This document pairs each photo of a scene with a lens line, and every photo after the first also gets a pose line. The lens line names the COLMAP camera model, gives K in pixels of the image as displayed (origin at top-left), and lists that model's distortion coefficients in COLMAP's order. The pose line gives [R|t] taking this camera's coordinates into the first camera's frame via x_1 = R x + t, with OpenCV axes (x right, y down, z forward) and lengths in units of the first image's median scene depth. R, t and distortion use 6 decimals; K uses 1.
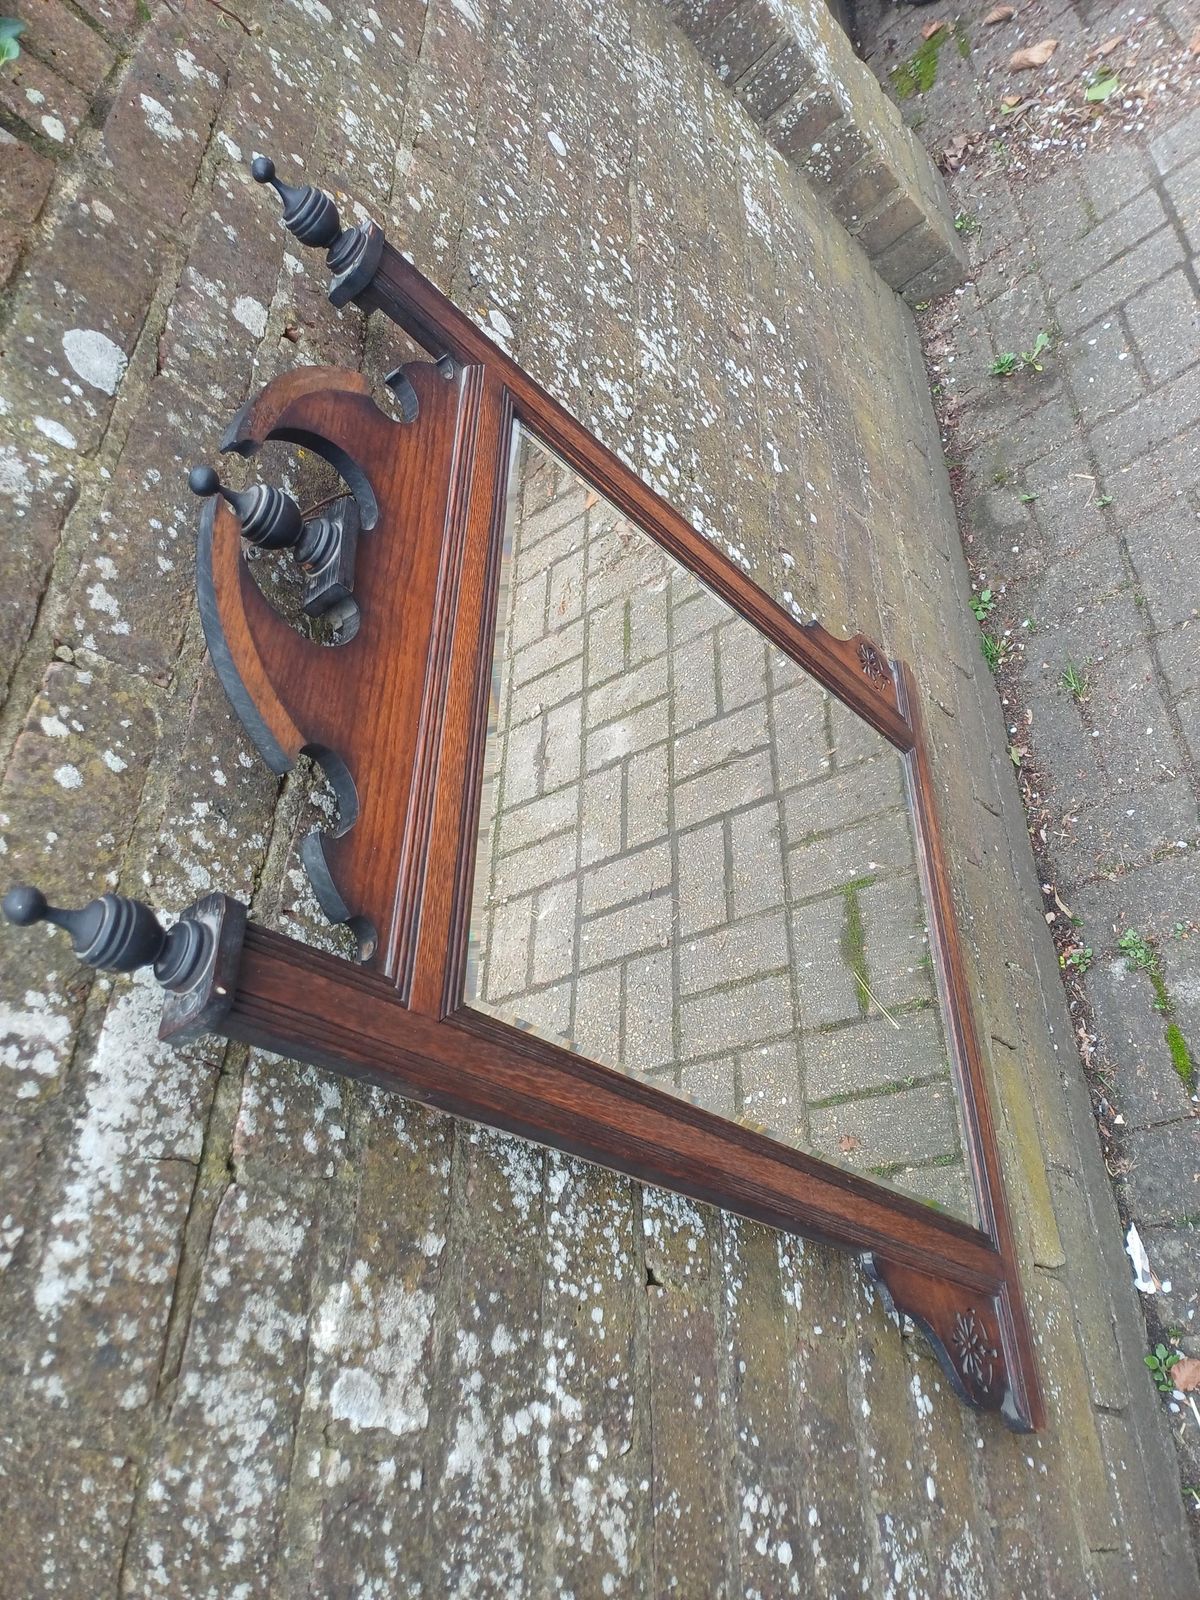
lens RADIAL K [[1182.5, 0, 598.2], [0, 1182.5, 795.2], [0, 0, 1]] dist [0.065644, -0.069213]
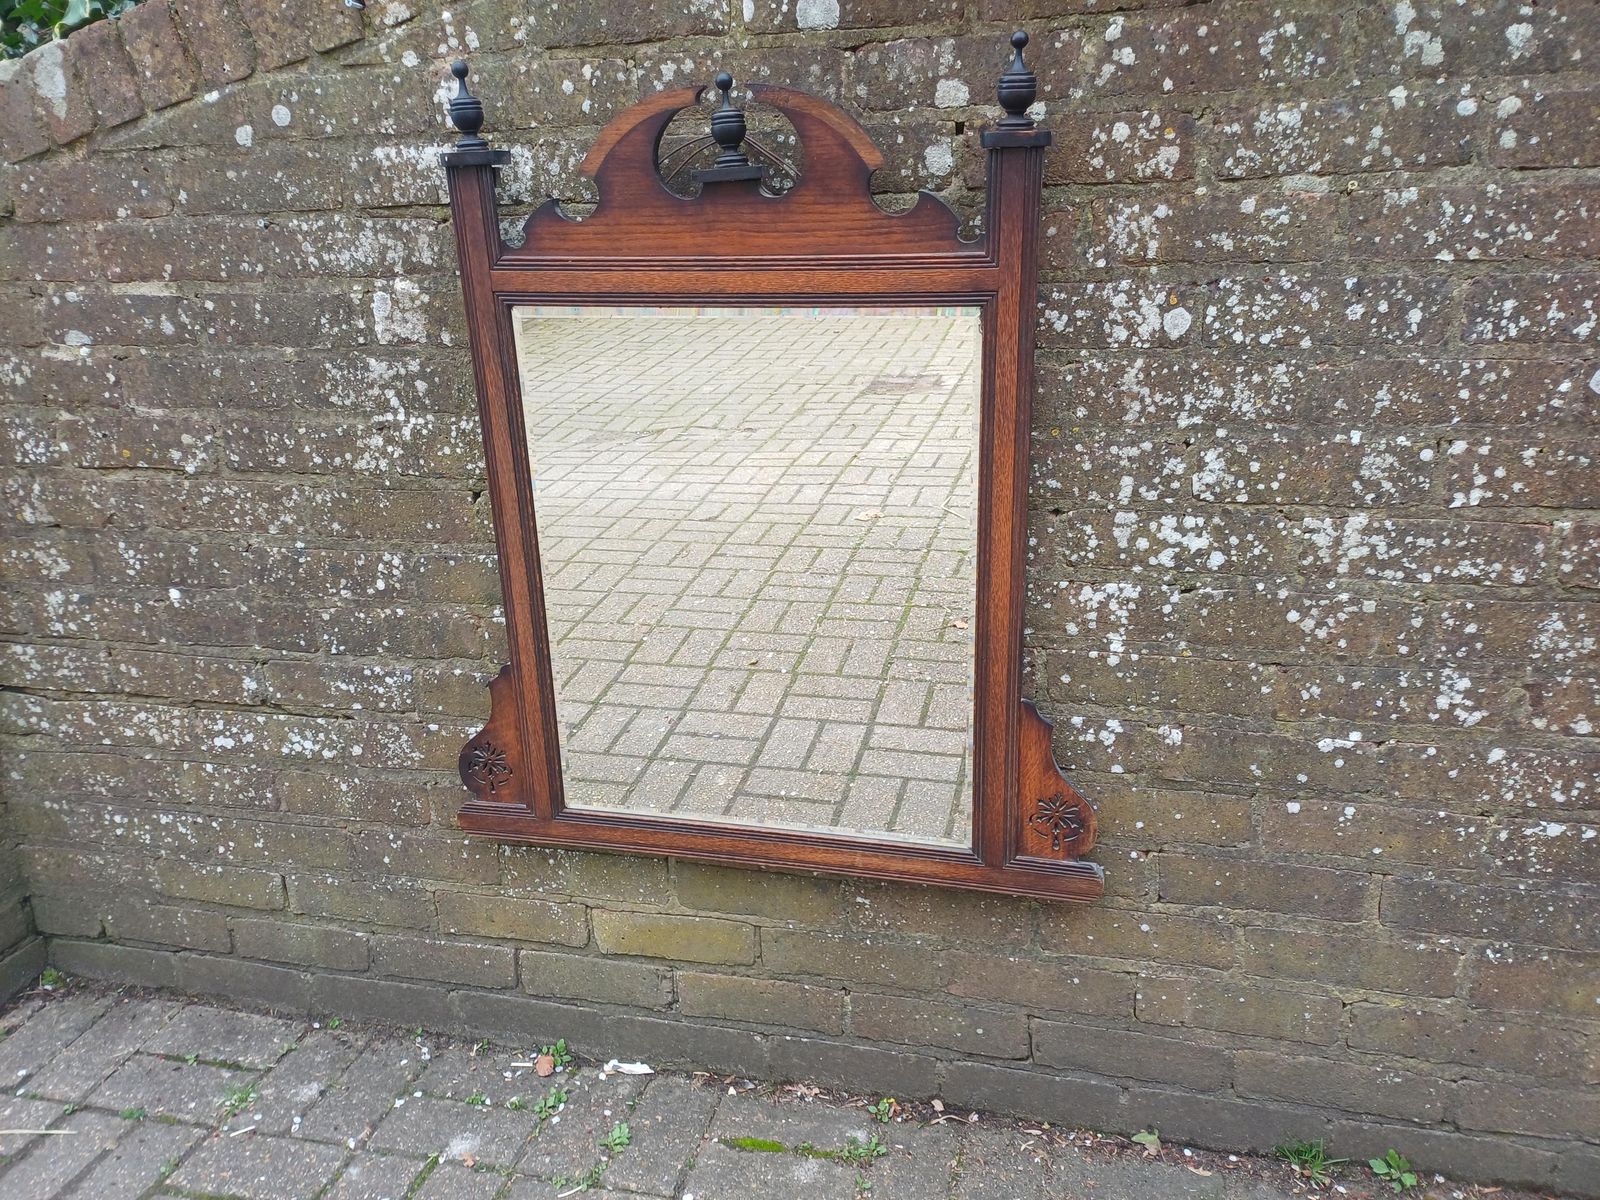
lens RADIAL K [[1182.5, 0, 804.1], [0, 1182.5, 601.9], [0, 0, 1]] dist [0.065644, -0.069213]
pose [[-0.142724, 0.874971, -0.462661, 1.021680], [-0.707222, 0.236870, 0.666130, -1.208319], [0.692435, 0.422277, 0.584992, 0.351053]]
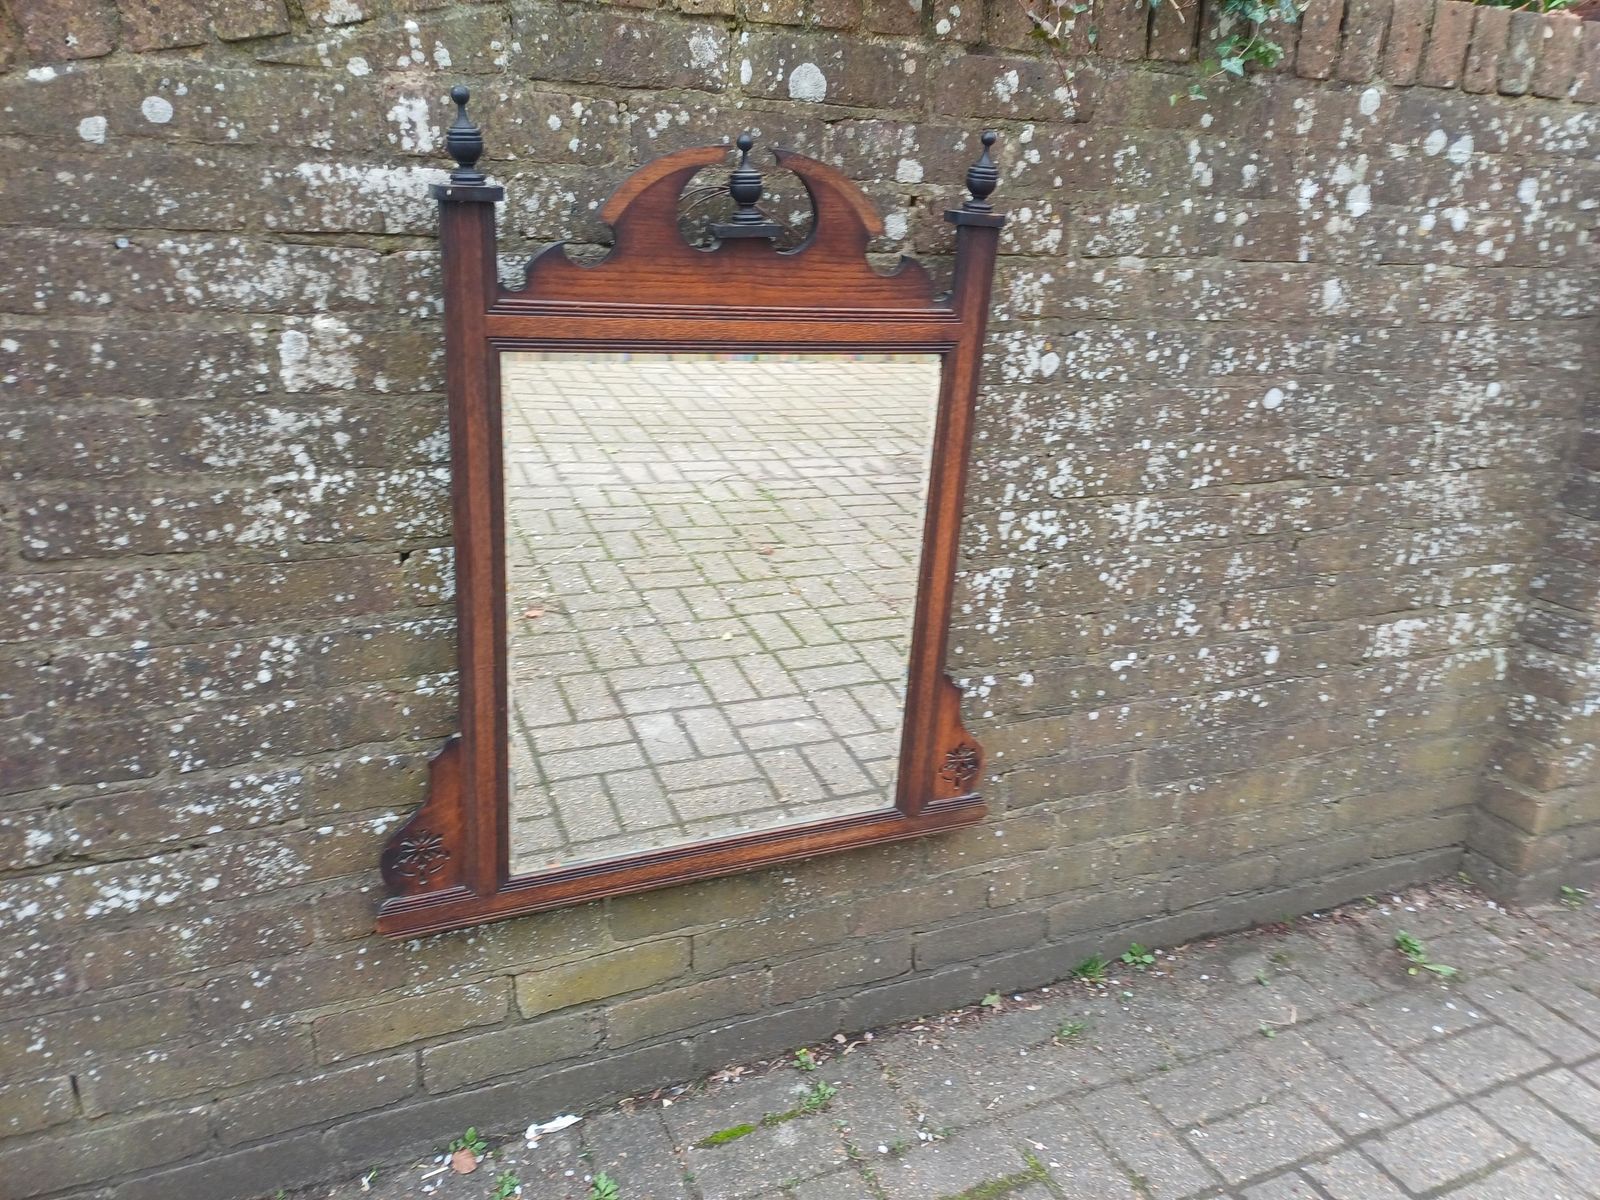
lens RADIAL K [[1182.5, 0, 803.4], [0, 1182.5, 576.5], [0, 0, 1]] dist [0.065644, -0.069213]
pose [[0.263426, 0.880375, -0.394393, 0.901288], [-0.933418, 0.335850, 0.126238, -0.322133], [0.243594, 0.334879, 0.910230, -0.371062]]
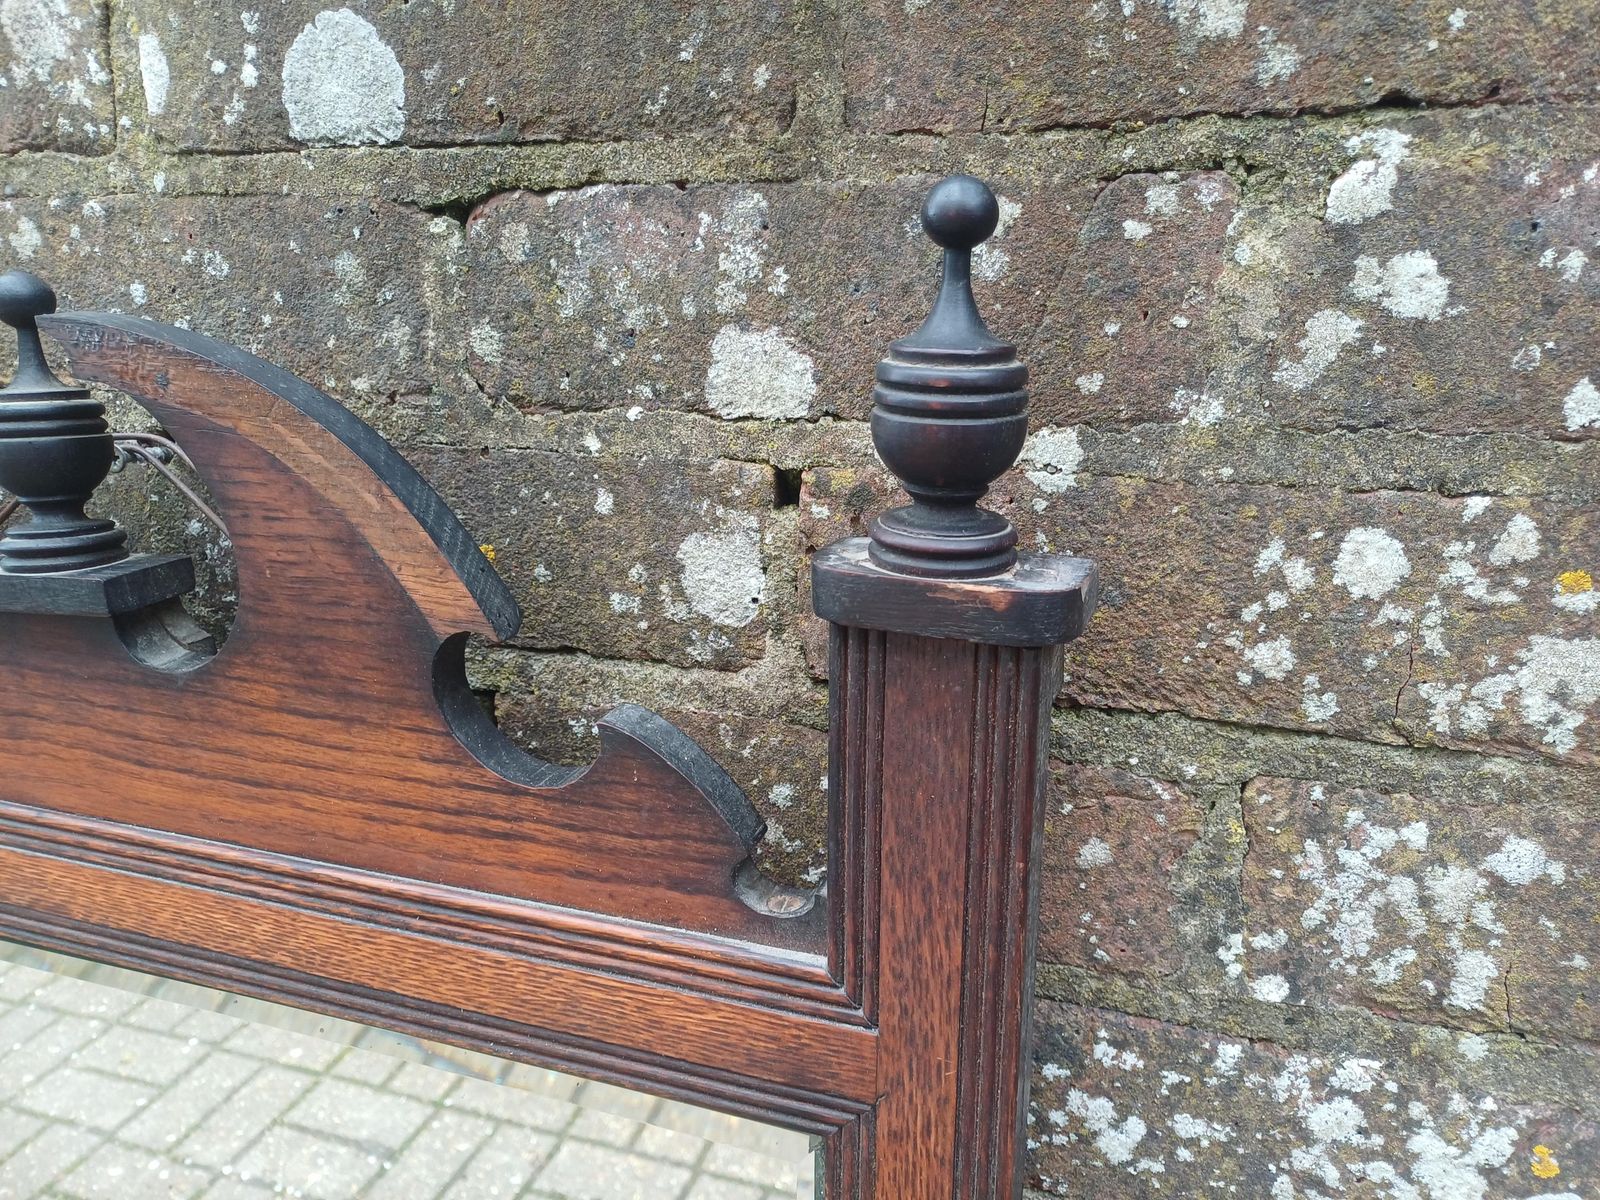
lens RADIAL K [[1182.5, 0, 817.7], [0, 1182.5, 614.1], [0, 0, 1]] dist [0.065644, -0.069213]
pose [[-0.232412, 0.825377, -0.514527, -0.022269], [-0.671069, 0.246843, 0.699096, -0.762876], [0.704025, 0.507761, 0.496515, 0.963664]]
